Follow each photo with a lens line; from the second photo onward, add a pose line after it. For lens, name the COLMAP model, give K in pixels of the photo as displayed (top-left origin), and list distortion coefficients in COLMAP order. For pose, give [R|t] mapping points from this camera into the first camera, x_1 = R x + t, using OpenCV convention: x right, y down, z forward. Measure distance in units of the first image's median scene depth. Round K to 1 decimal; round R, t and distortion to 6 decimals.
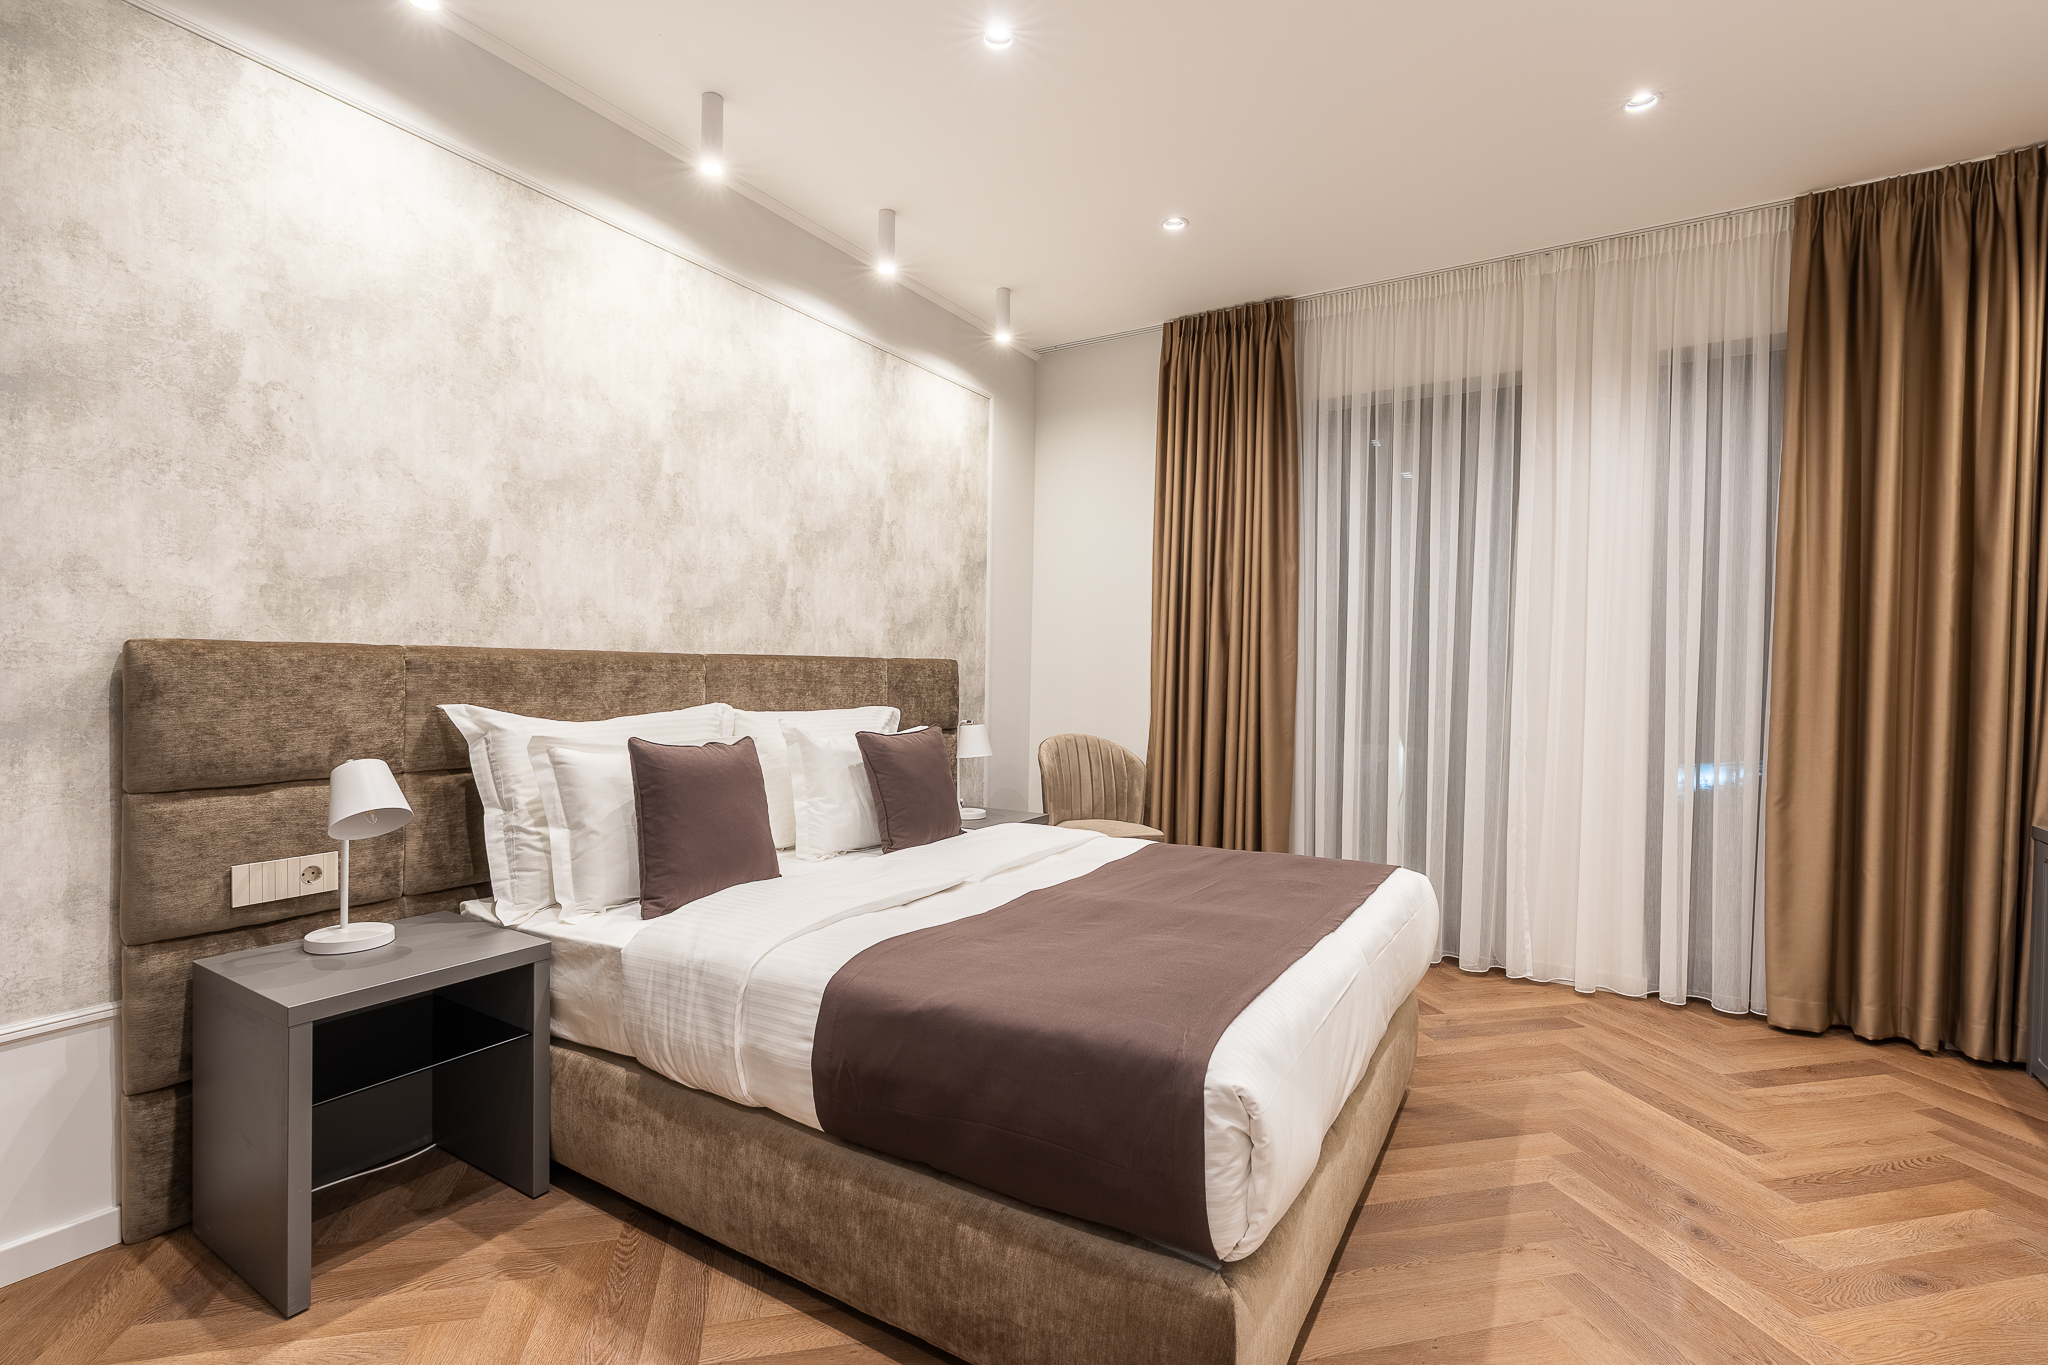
lens RADIAL K [[924.6, 0, 1018.1], [0, 924.6, 679.2], [0, 0, 1]] dist [0.004716, -0.000512]
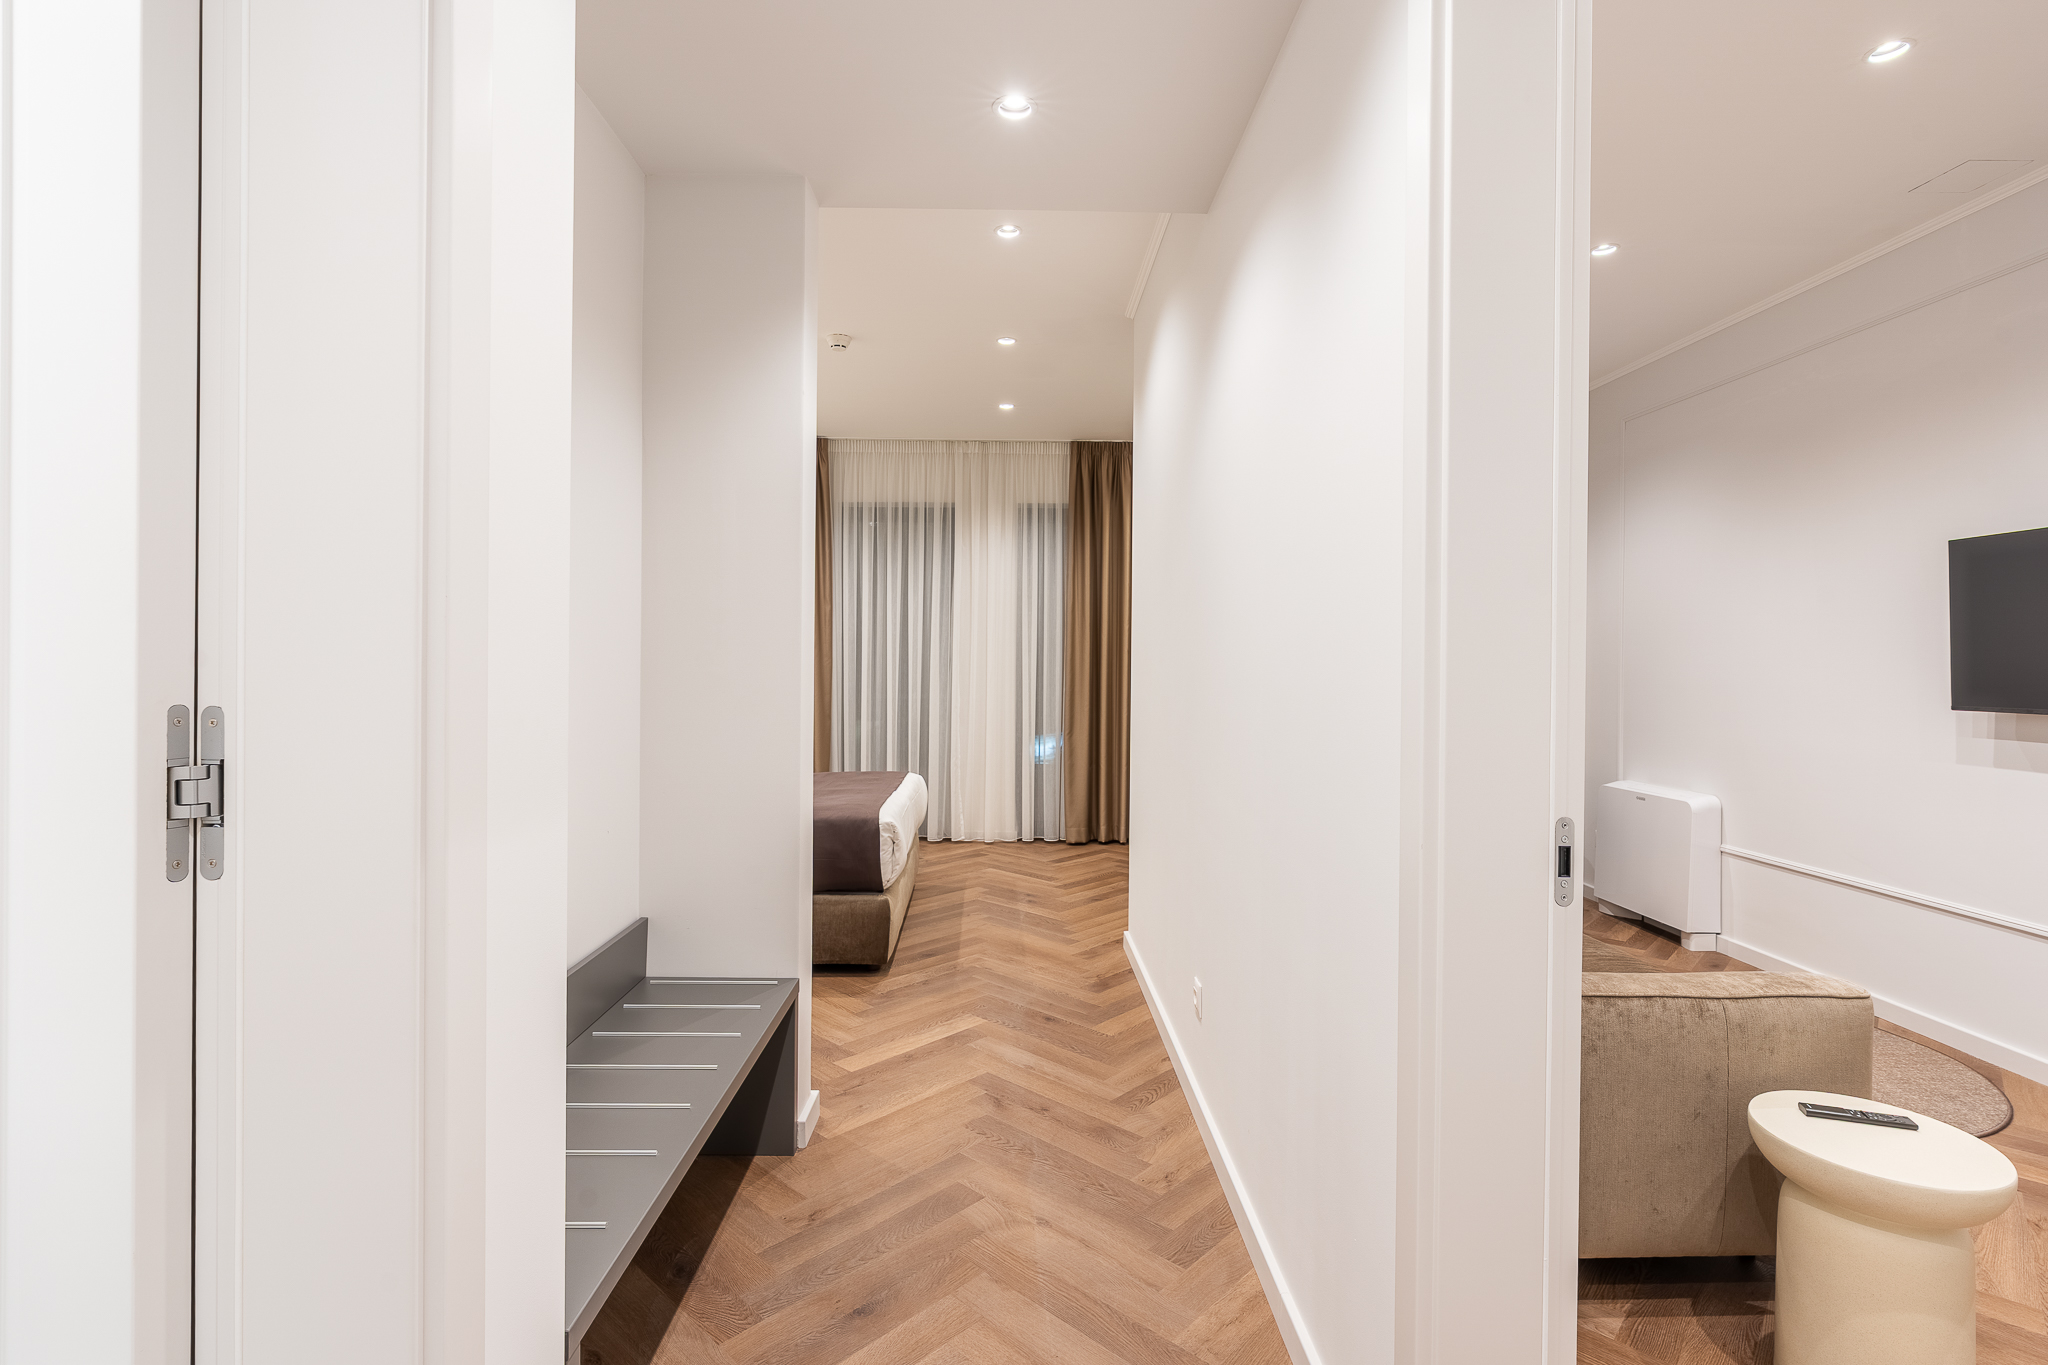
lens RADIAL K [[998.5, 0, 1022.2], [0, 998.5, 672.7], [0, 0, 1]] dist [0.000220, 0.000003]
pose [[0.831311, -0.014827, 0.555610, -0.468472], [0.013053, 0.999889, 0.007152, -0.018130], [-0.555655, 0.001306, 0.831412, -0.745988]]
